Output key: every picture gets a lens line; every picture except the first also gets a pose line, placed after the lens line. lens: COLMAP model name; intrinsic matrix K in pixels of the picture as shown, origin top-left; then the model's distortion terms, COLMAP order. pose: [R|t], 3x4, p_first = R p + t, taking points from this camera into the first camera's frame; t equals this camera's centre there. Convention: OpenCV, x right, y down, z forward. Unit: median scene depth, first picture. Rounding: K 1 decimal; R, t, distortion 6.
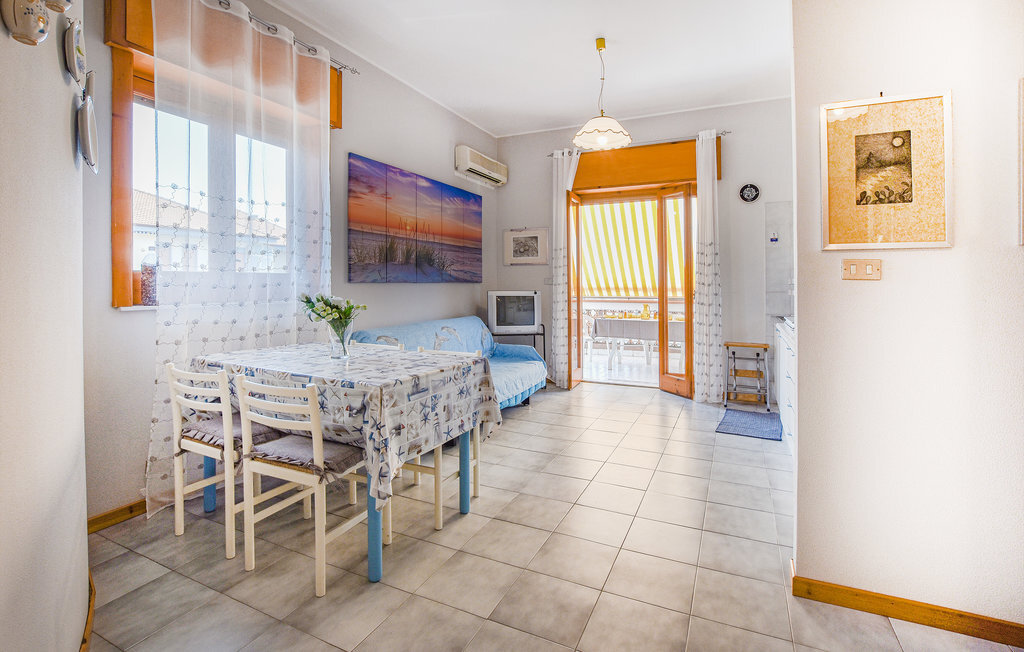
lens RADIAL K [[531.6, 0, 457.8], [0, 531.6, 271.7], [0, 0, 1]] dist [0.000073, 0.000662]
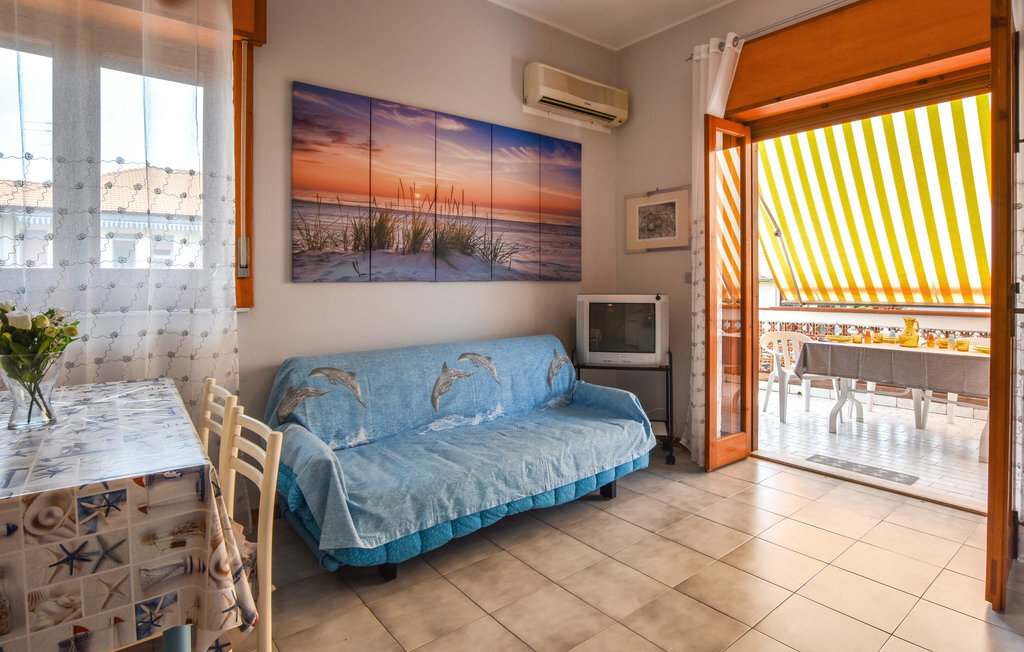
lens RADIAL K [[543.8, 0, 500.7], [0, 543.8, 285.7], [0, 0, 1]] dist [-0.022957, 0.000367]
pose [[0.914310, -0.005328, -0.404981, 0.243001], [0.016172, 0.999596, 0.023361, 0.010965], [0.404693, -0.027909, 0.914027, 0.410680]]
